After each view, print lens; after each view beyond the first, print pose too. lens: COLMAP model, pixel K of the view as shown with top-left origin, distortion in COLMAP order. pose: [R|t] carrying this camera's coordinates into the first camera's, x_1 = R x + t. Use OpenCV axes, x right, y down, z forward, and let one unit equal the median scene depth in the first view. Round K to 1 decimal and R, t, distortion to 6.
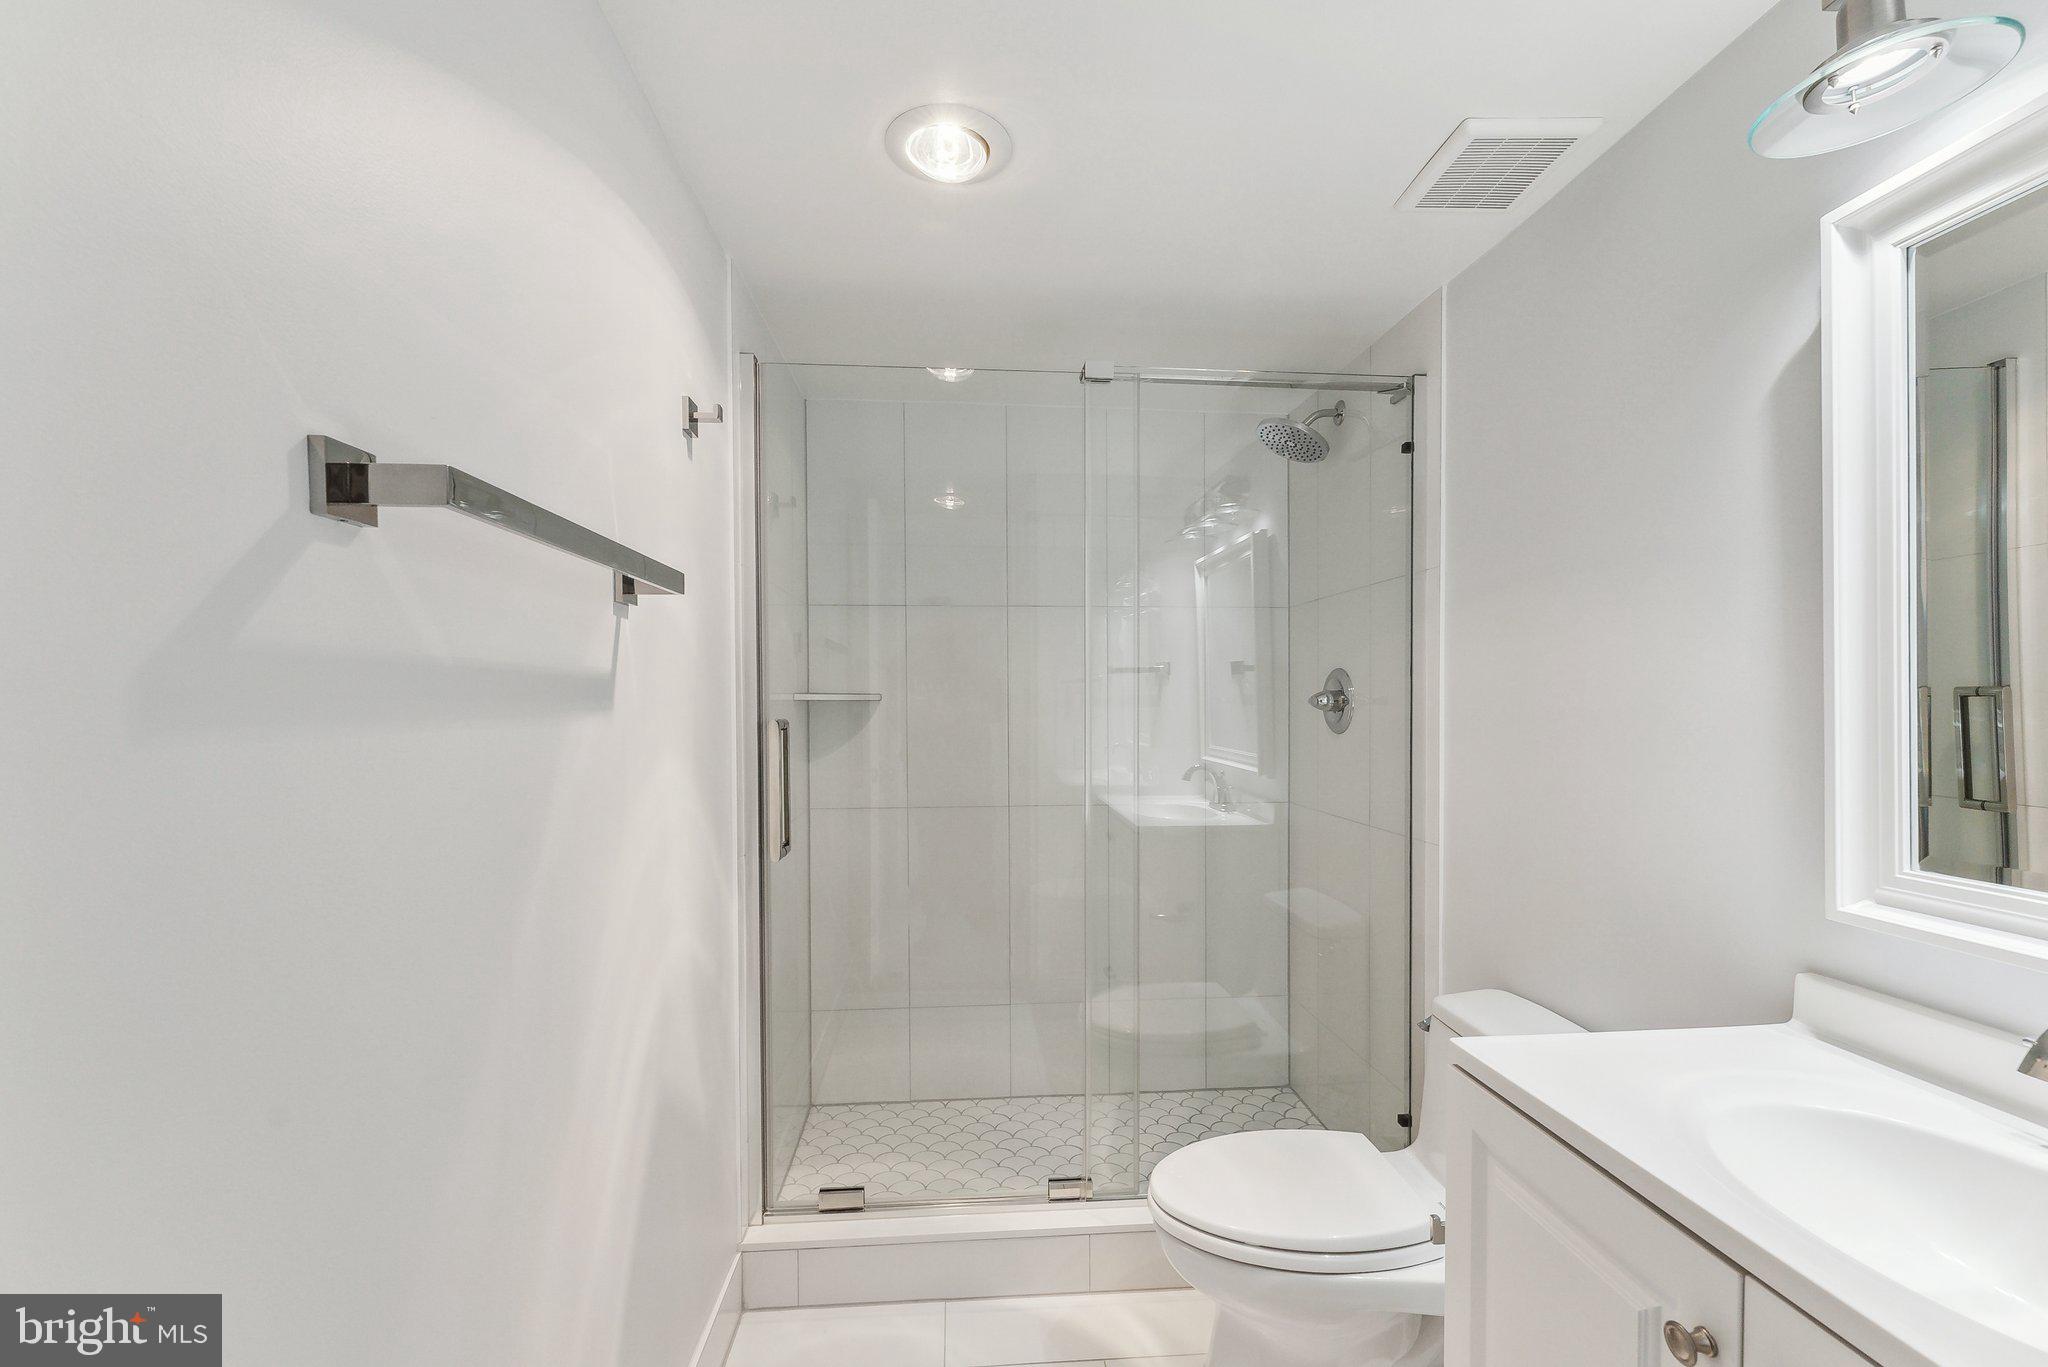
lens RADIAL K [[839.8, 0, 1016.5], [0, 839.8, 704.8], [0, 0, 1]] dist [-0.005512, 0.003940]
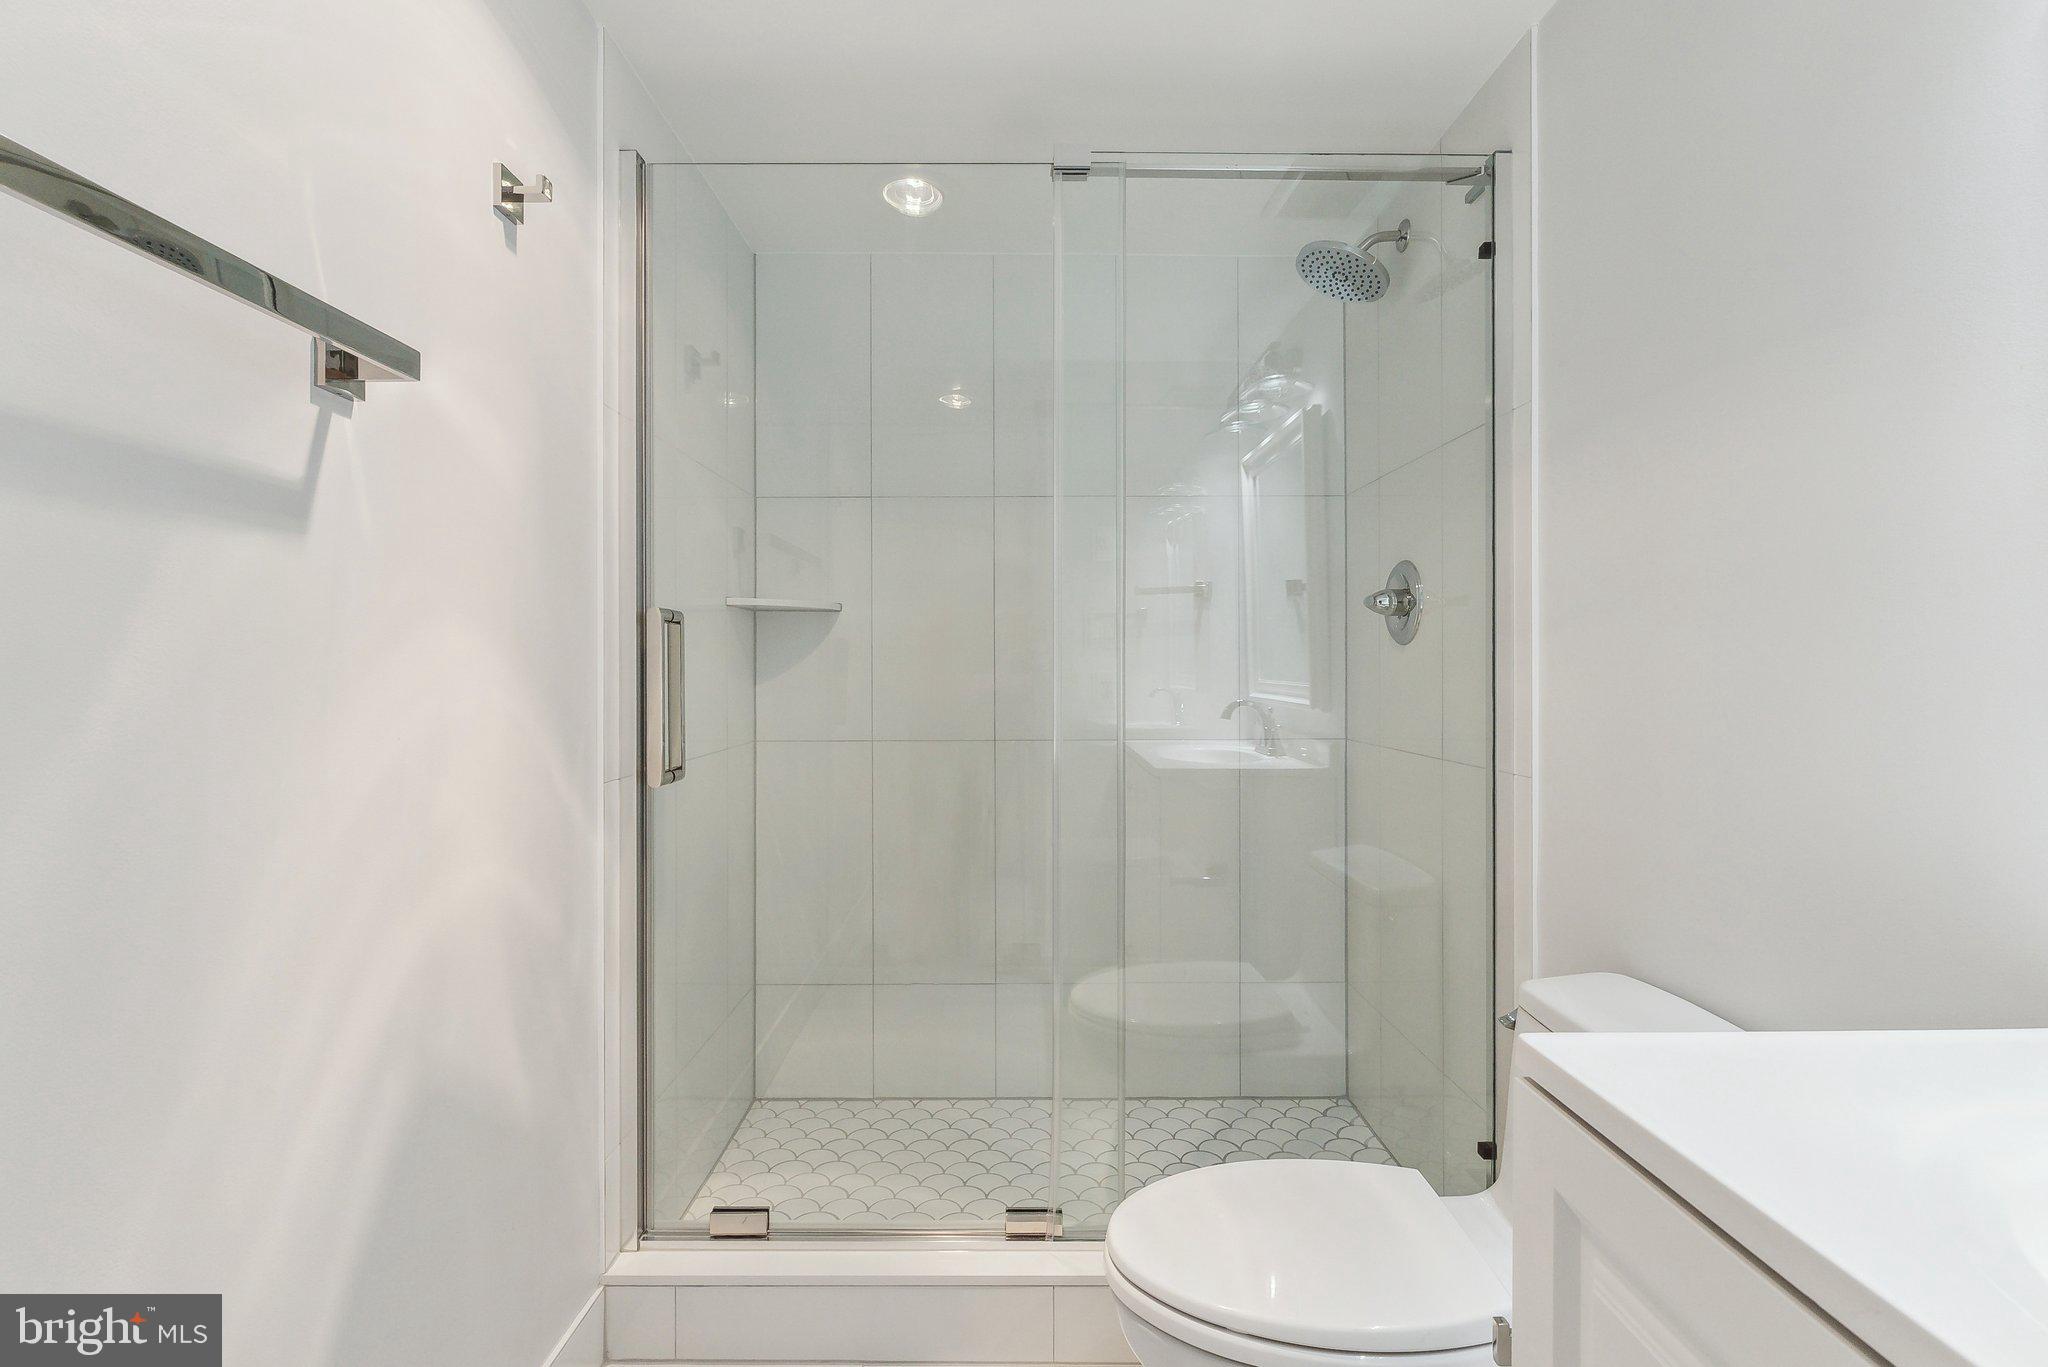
lens RADIAL K [[887.1, 0, 1031.2], [0, 887.1, 664.8], [0, 0, 1]] dist [-0.005222, 0.000078]
pose [[0.997353, 0.001402, -0.072701, 0.111295], [-0.002451, 0.999894, -0.014347, 0.074884], [0.072673, 0.014487, 0.997251, 0.175031]]
